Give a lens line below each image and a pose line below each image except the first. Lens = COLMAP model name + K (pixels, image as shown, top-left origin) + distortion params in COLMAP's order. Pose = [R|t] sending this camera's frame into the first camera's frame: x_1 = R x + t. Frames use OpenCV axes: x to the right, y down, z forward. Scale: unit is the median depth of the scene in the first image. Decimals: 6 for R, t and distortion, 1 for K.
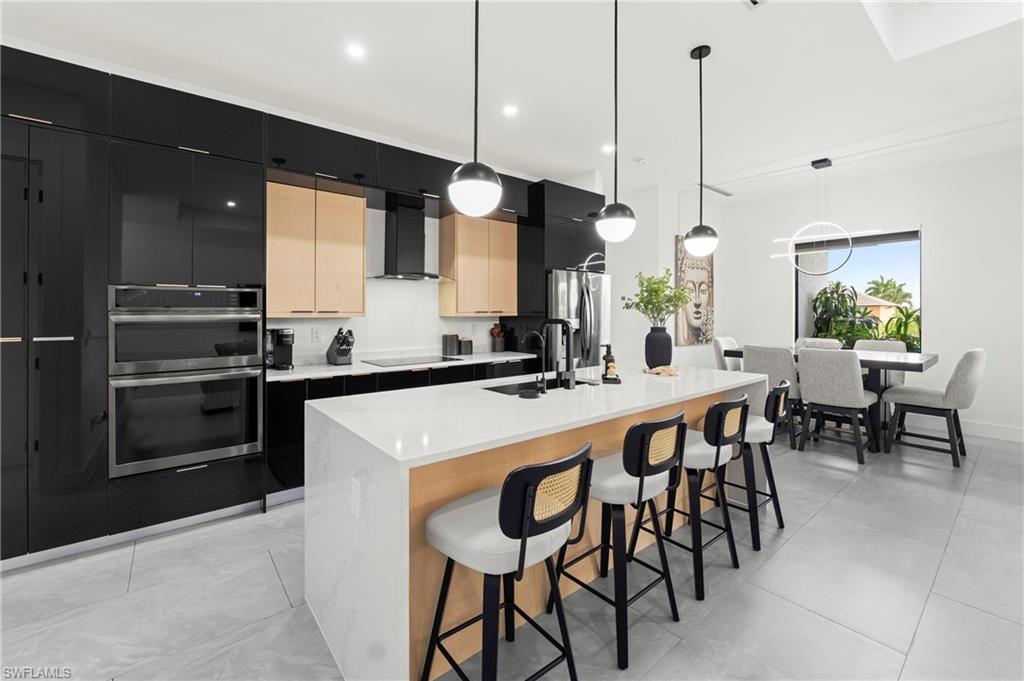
lens RADIAL K [[419.9, 0, 513.7], [0, 419.9, 315.8], [0, 0, 1]] dist [-0.010741, 0.000129]
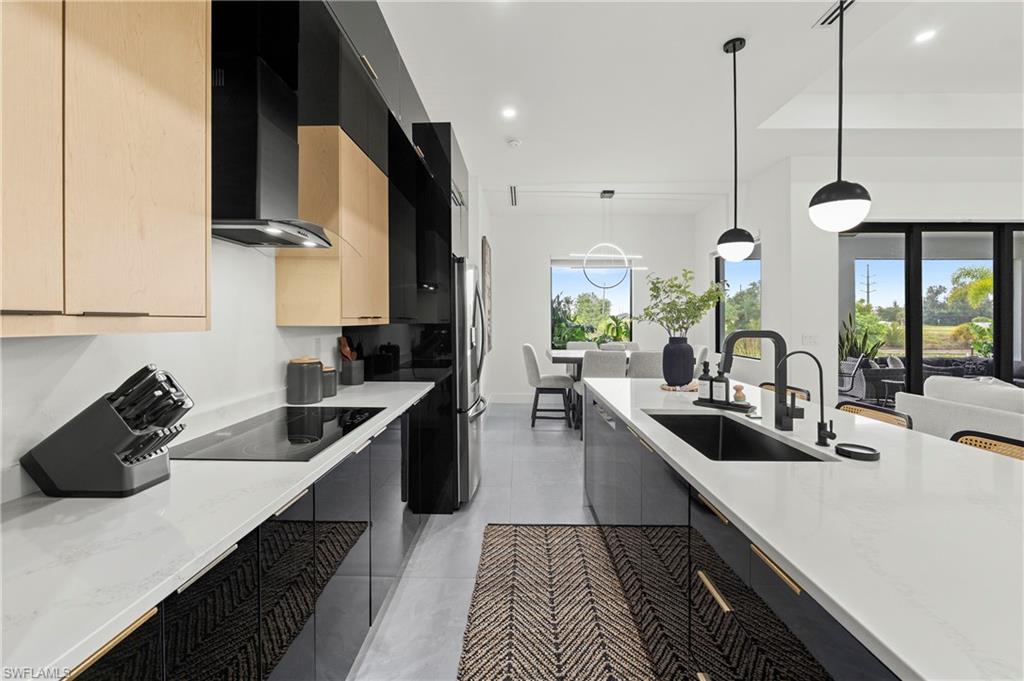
lens RADIAL K [[419.9, 0, 518.3], [0, 419.9, 319.2], [0, 0, 1]] dist [-0.010741, 0.000129]
pose [[0.634501, 0.003245, 0.772915, -0.398826], [0.001790, 0.999982, -0.005668, -0.003277], [-0.772920, 0.004980, 0.634484, 0.507506]]
